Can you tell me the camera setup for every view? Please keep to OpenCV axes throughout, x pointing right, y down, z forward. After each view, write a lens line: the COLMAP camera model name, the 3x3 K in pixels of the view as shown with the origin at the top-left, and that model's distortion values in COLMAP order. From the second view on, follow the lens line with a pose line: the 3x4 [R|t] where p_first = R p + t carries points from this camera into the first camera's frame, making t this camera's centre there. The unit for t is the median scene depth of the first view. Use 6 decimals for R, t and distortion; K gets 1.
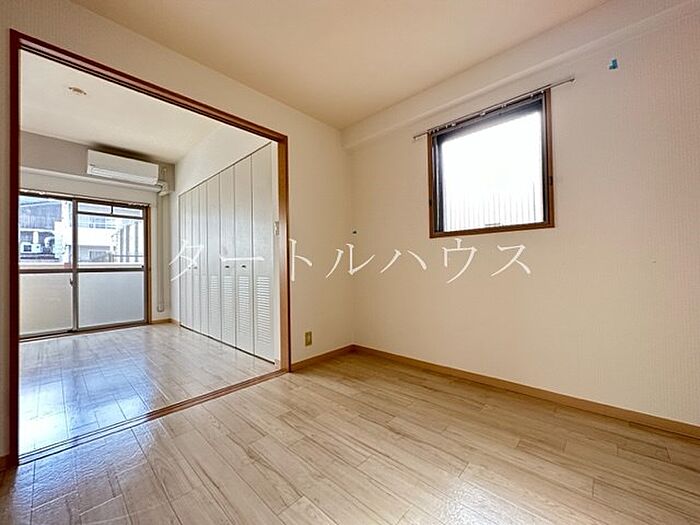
lens RADIAL K [[279.6, 0, 349.7], [0, 279.6, 260.1], [0, 0, 1]] dist [-0.001617, -0.000199]
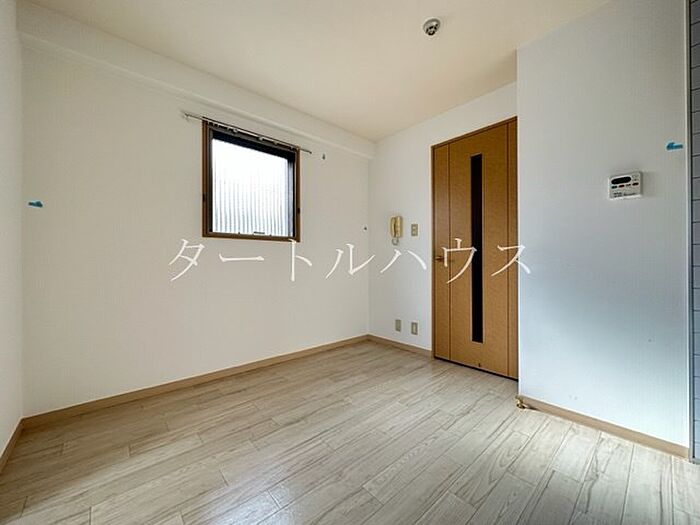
lens RADIAL K [[279.6, 0, 348.7], [0, 279.6, 261.8], [0, 0, 1]] dist [-0.001617, -0.000199]
pose [[0.099294, 0.020769, 0.994841, -0.596136], [-0.020584, 0.999611, -0.018814, 0.009583], [-0.994845, -0.018610, 0.099683, 0.464880]]
